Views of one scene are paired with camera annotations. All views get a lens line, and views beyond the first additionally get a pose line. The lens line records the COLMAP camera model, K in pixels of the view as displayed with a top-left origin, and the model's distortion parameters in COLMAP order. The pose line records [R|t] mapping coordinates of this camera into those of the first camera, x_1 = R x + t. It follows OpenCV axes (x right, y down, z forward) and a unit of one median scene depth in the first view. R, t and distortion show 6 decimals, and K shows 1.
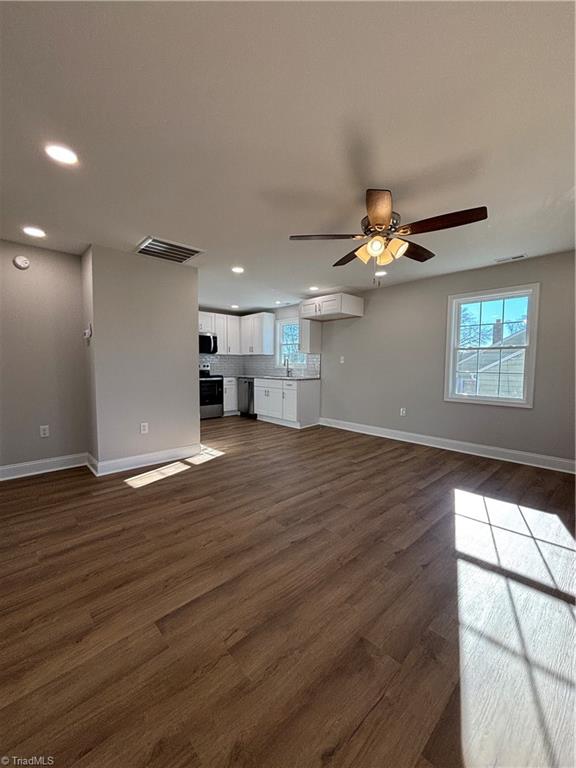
lens RADIAL K [[309.4, 0, 288.0], [0, 309.4, 384.0], [0, 0, 1]] dist [0.000171, 0.000000]
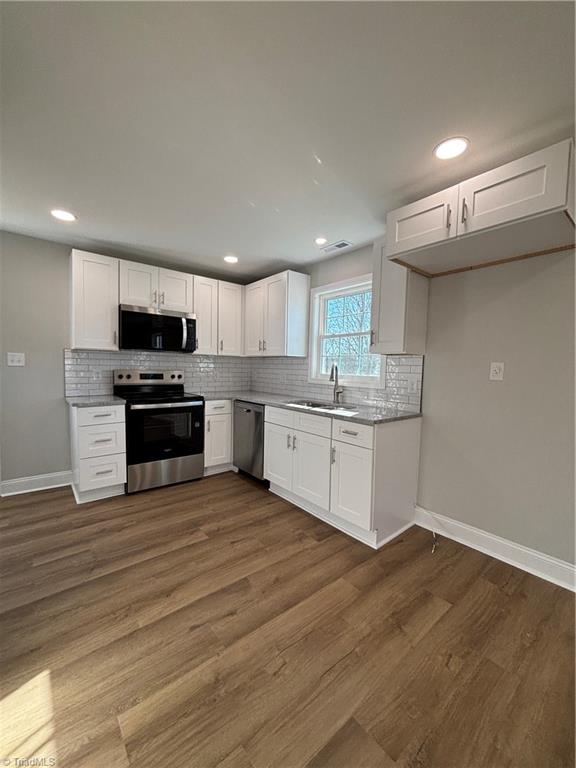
lens RADIAL K [[309.4, 0, 288.0], [0, 309.4, 384.0], [0, 0, 1]] dist [0.000171, 0.000000]
pose [[0.997757, 0.020161, -0.063827, -0.043516], [-0.020860, 0.999729, -0.010308, -0.045549], [0.063602, 0.011617, 0.997908, 0.509722]]
